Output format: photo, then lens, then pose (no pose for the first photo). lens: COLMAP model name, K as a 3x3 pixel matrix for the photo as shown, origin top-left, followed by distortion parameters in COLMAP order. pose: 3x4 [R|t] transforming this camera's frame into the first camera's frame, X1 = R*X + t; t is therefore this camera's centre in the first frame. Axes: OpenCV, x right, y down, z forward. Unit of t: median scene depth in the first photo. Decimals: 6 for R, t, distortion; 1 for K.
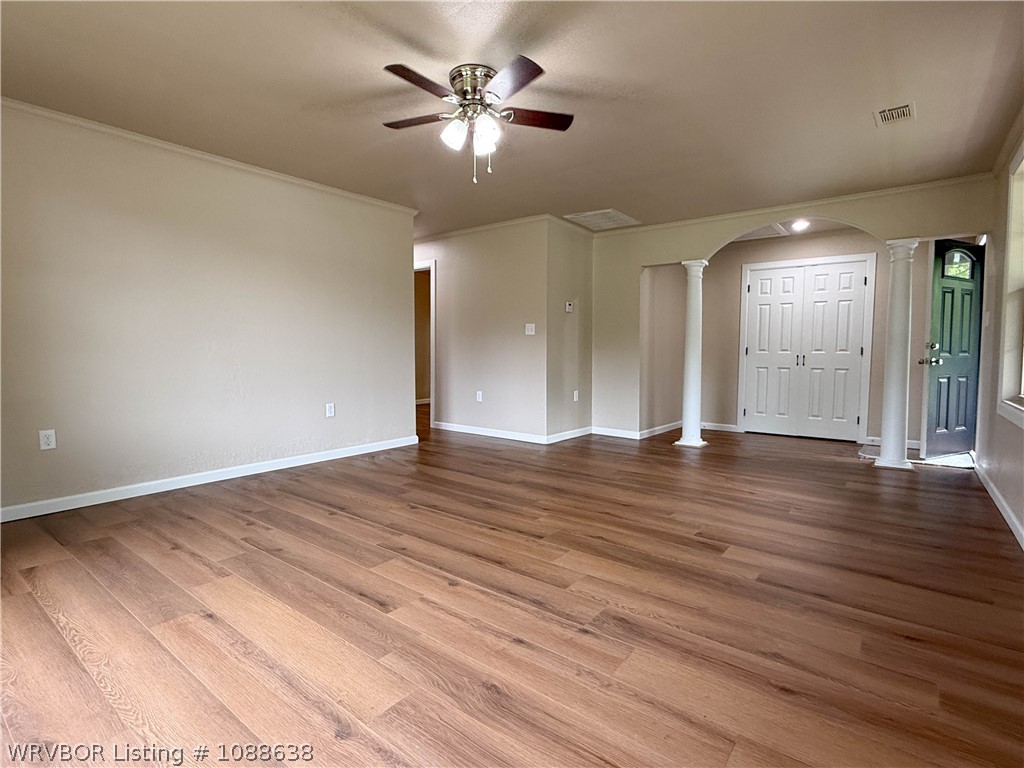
lens RADIAL K [[507.8, 0, 512.8], [0, 507.8, 380.6], [0, 0, 1]] dist [0.004855, 0.001088]
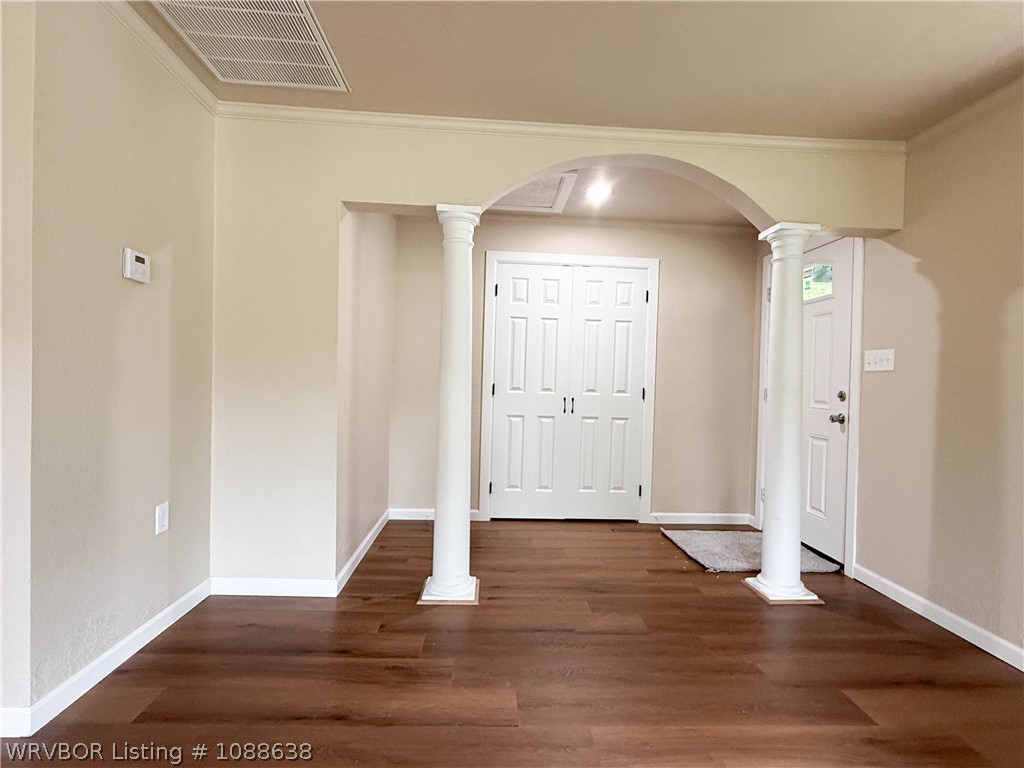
lens RADIAL K [[507.8, 0, 511.0], [0, 507.8, 382.4], [0, 0, 1]] dist [0.004855, 0.001088]
pose [[0.759713, 0.009830, 0.650184, 0.076385], [0.013091, 0.999452, -0.030406, -0.051716], [-0.650127, 0.031611, 0.759168, 0.555168]]
